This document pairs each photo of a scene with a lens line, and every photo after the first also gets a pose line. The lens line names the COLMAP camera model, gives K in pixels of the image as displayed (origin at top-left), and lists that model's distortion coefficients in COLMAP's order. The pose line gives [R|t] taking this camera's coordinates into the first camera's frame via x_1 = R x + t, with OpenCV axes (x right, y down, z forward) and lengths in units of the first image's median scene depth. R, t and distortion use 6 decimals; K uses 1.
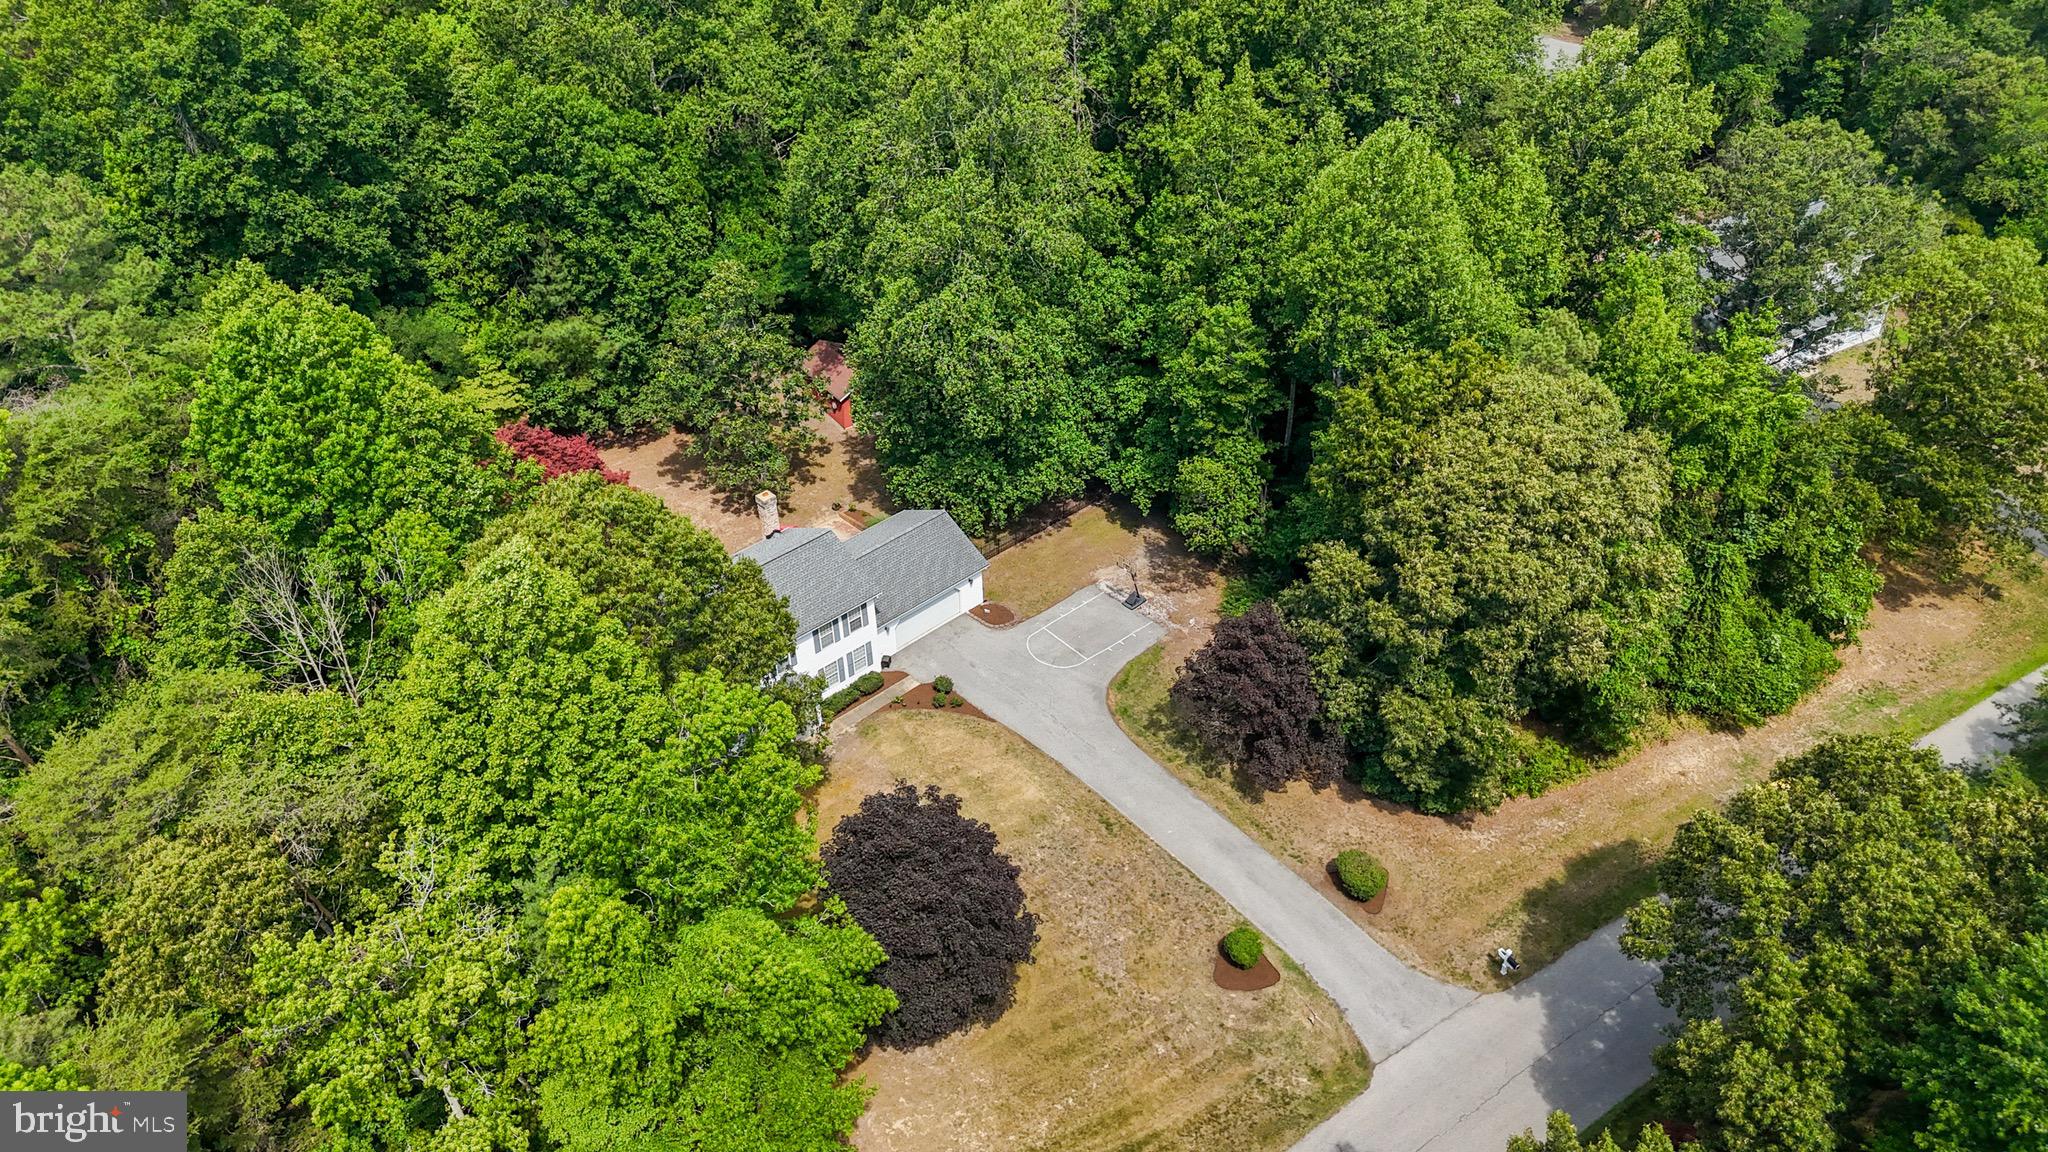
lens RADIAL K [[1535.6, 0, 1042.9], [0, 1535.6, 581.8], [0, 0, 1]] dist [0.064086, -0.059565]
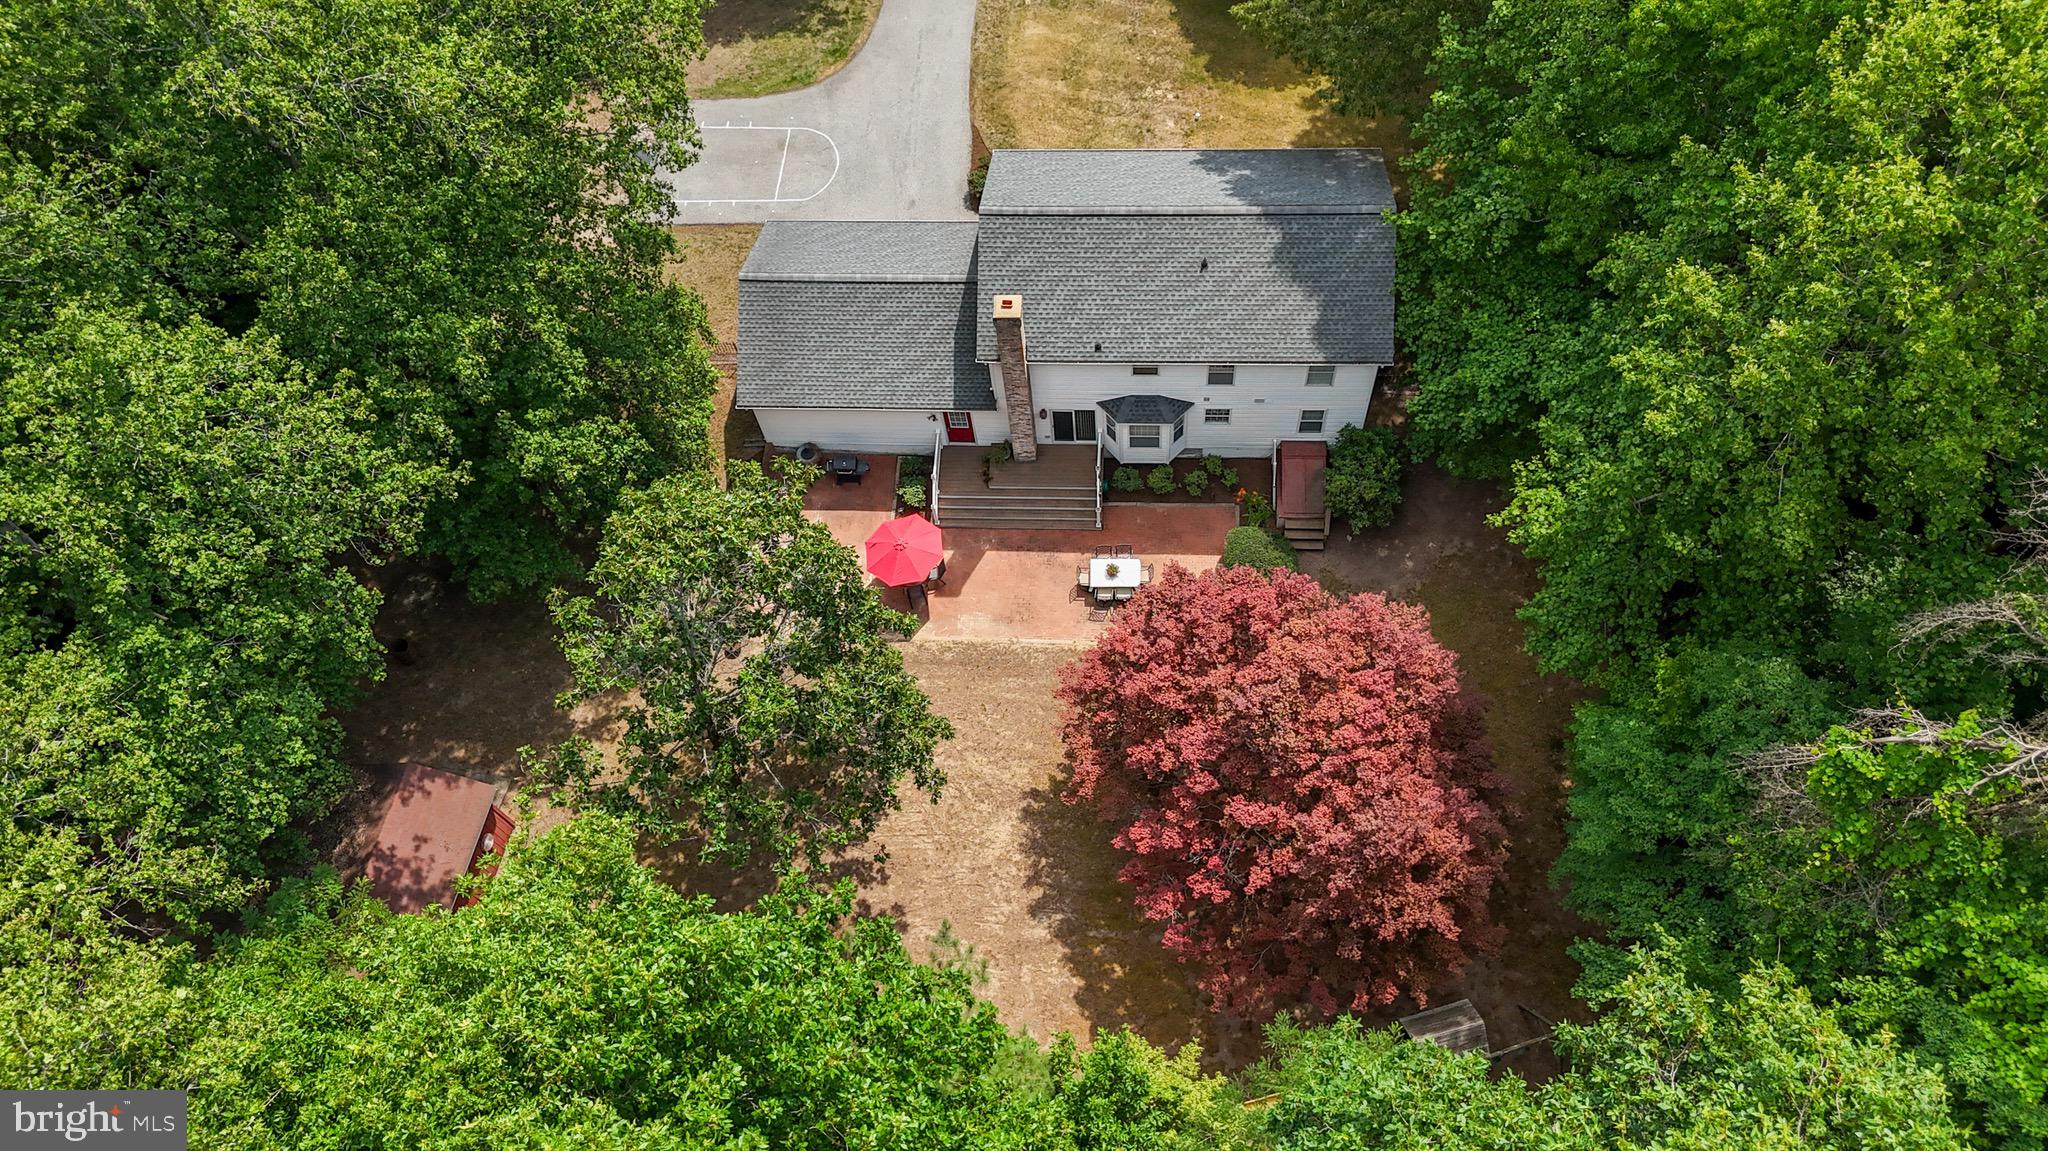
lens RADIAL K [[1535.6, 0, 1036.9], [0, 1535.6, 592.4], [0, 0, 1]] dist [0.064086, -0.059565]
pose [[-0.687311, -0.622164, 0.374853, -0.465585], [0.494741, -0.023135, 0.868733, -0.535259], [-0.531822, 0.782545, 0.323711, 0.934200]]
